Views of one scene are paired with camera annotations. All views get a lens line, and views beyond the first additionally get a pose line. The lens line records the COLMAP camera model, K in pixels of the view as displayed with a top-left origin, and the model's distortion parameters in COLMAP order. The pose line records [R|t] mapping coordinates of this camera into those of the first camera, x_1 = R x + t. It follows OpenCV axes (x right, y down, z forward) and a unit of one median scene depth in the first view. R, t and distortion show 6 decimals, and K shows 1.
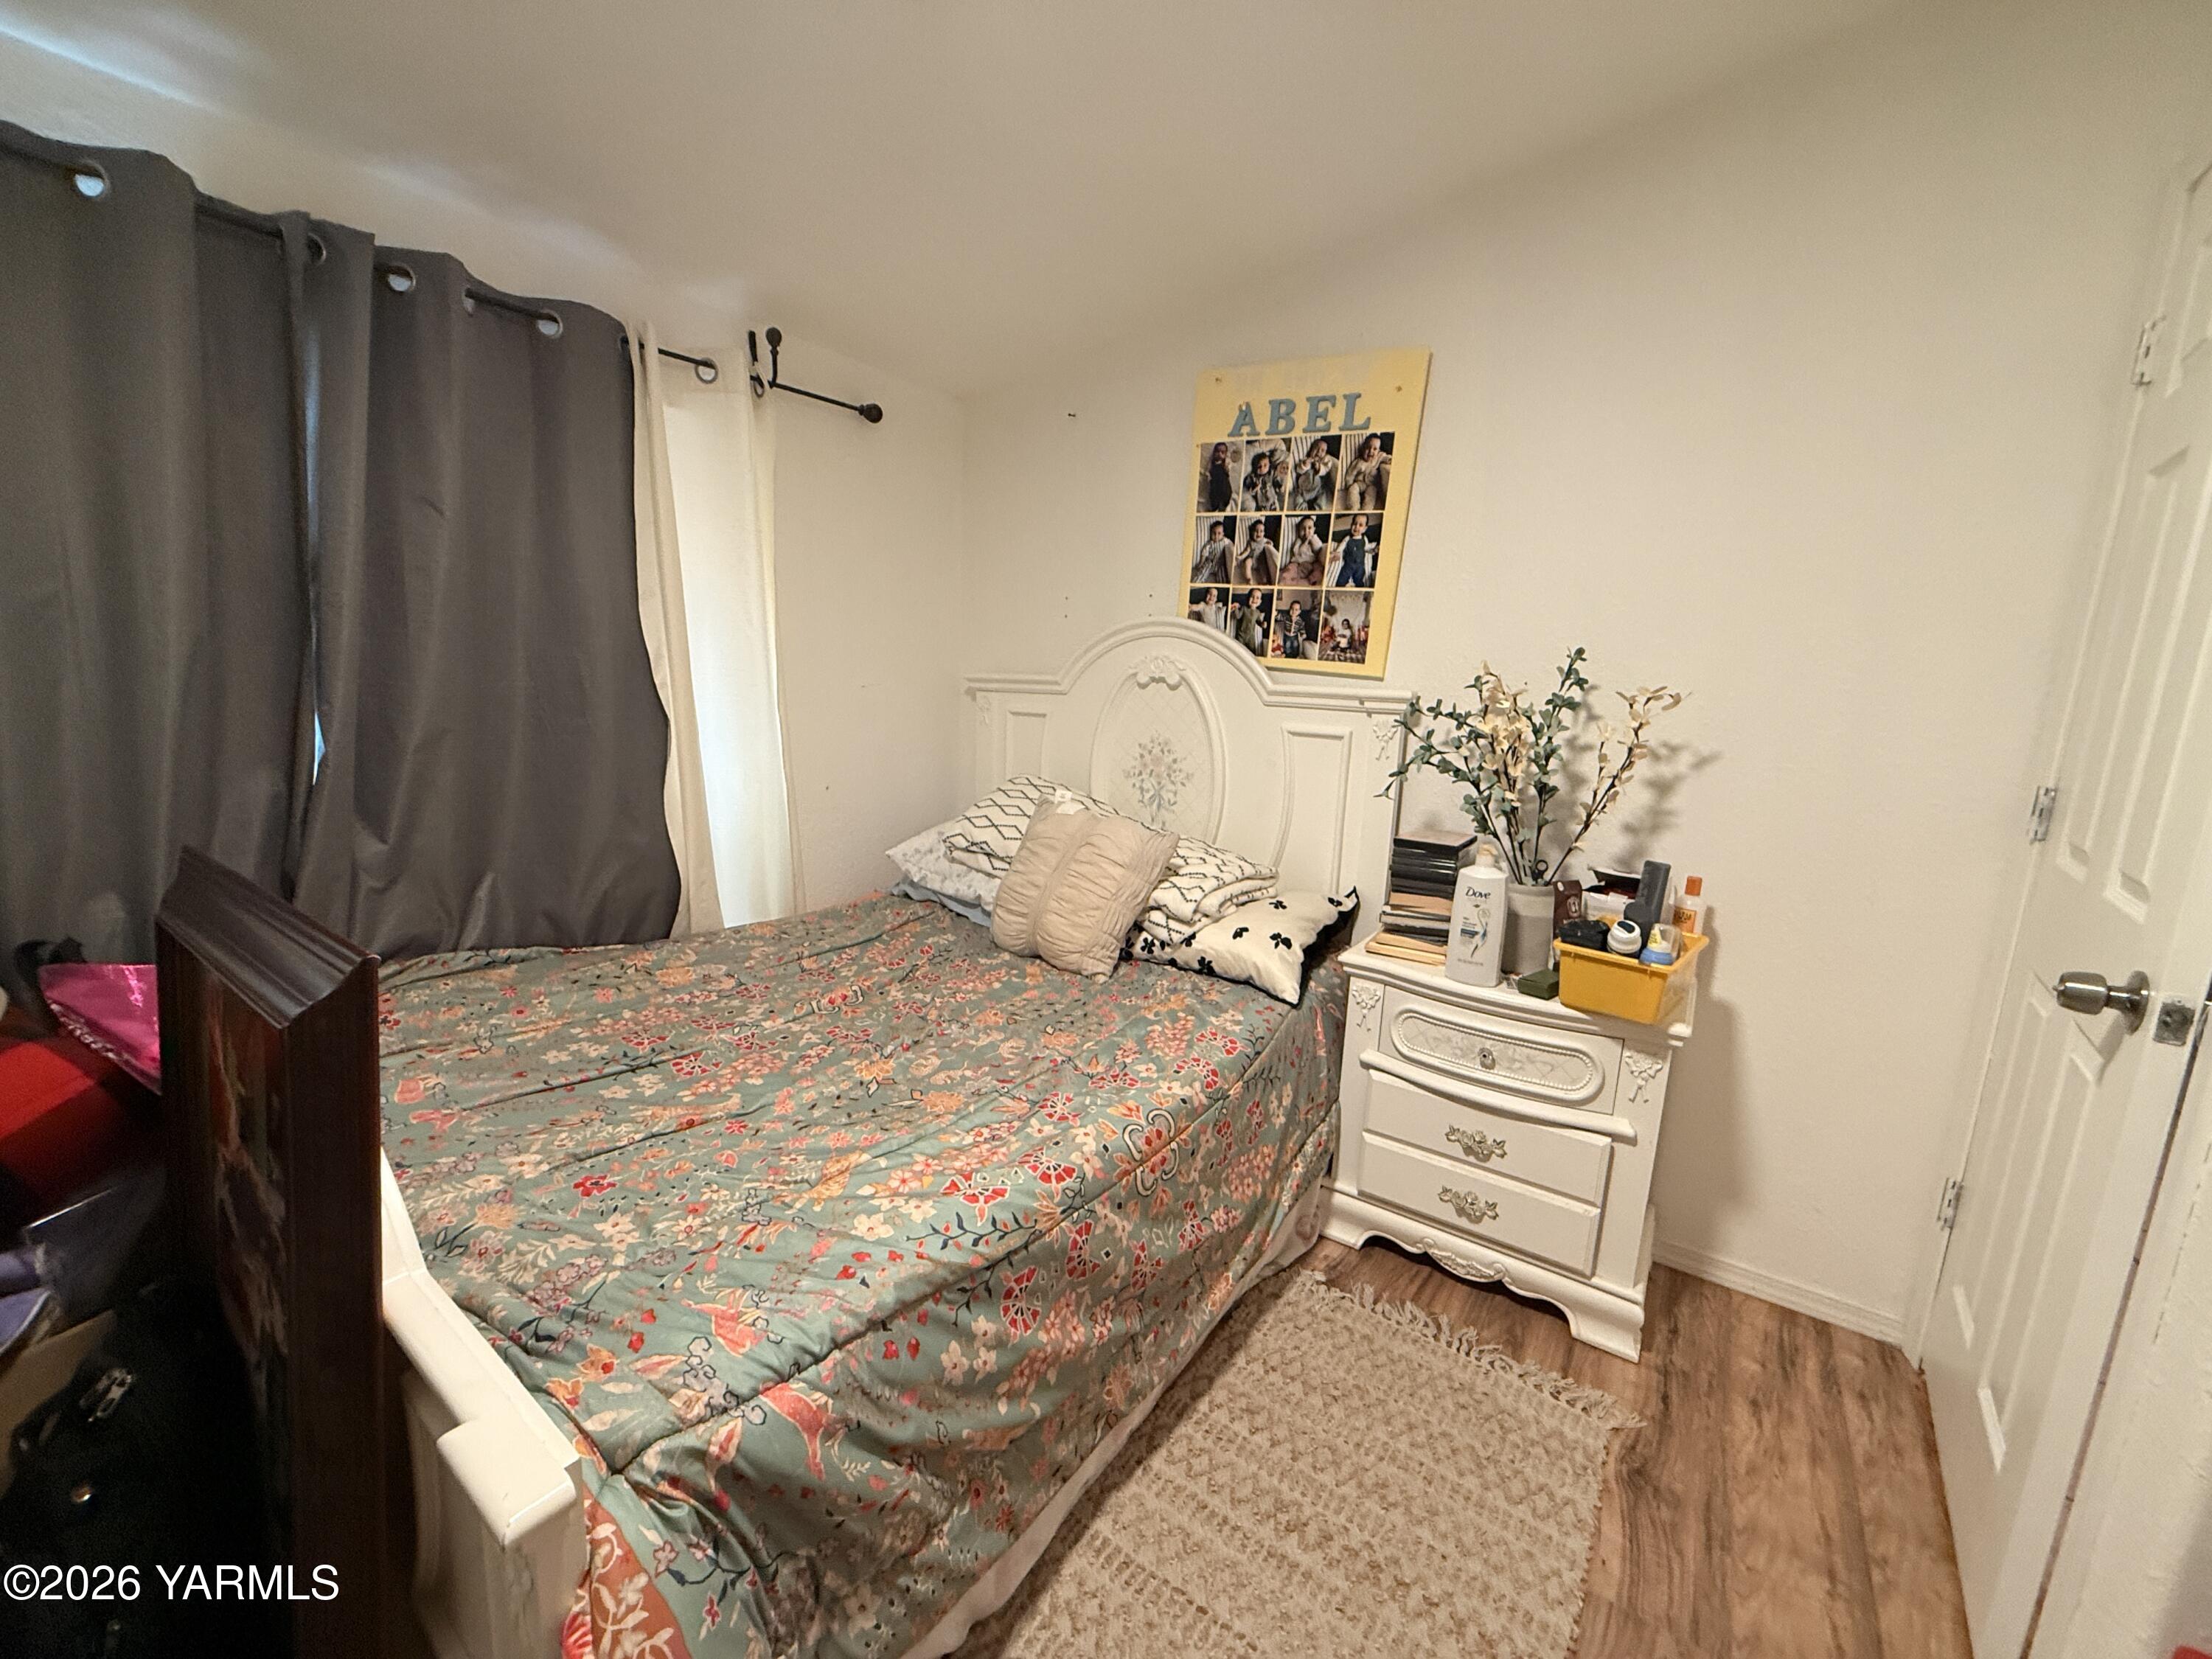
lens RADIAL K [[883.4, 0, 1106.0], [0, 883.4, 829.5], [0, 0, 1]] dist [-0.000522, -0.000042]
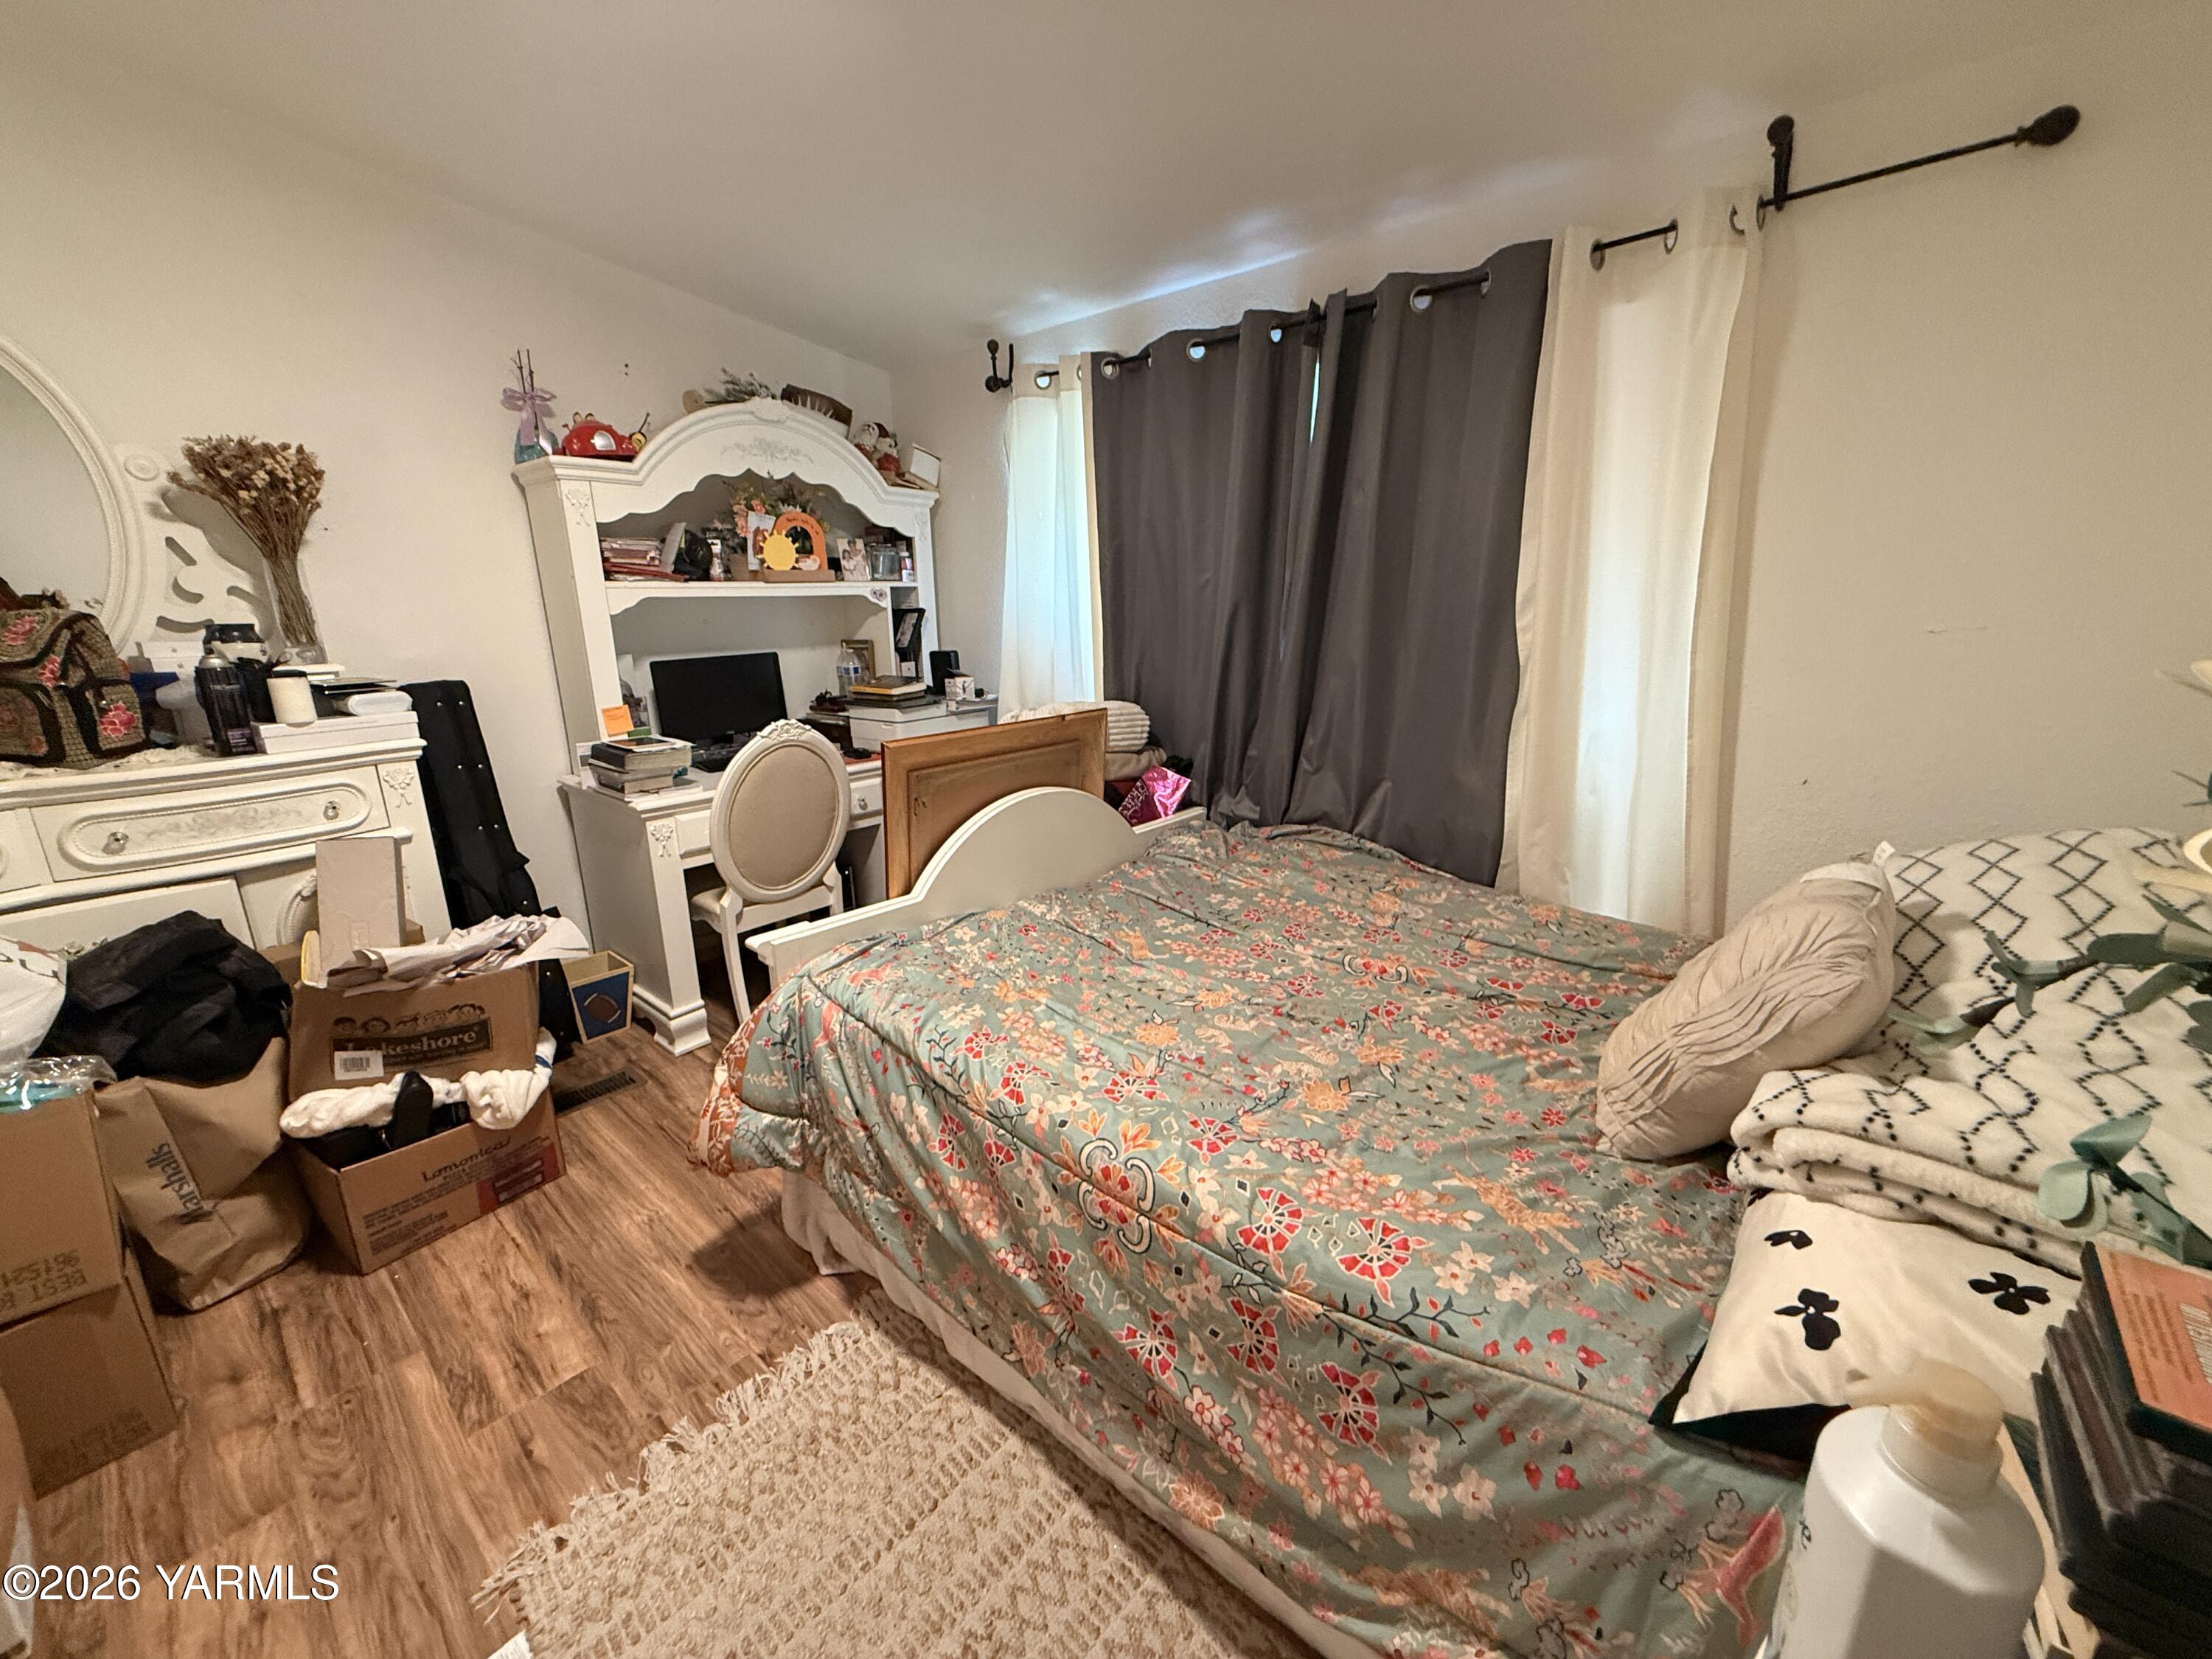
lens RADIAL K [[879.6, 0, 1098.0], [0, 879.6, 833.0], [0, 0, 1]] dist [0.000727, 0.000172]
pose [[-0.117083, 0.223783, -0.967581, 0.660547], [-0.165601, 0.956242, 0.241199, -0.132594], [0.979218, 0.188473, -0.074901, 0.833085]]
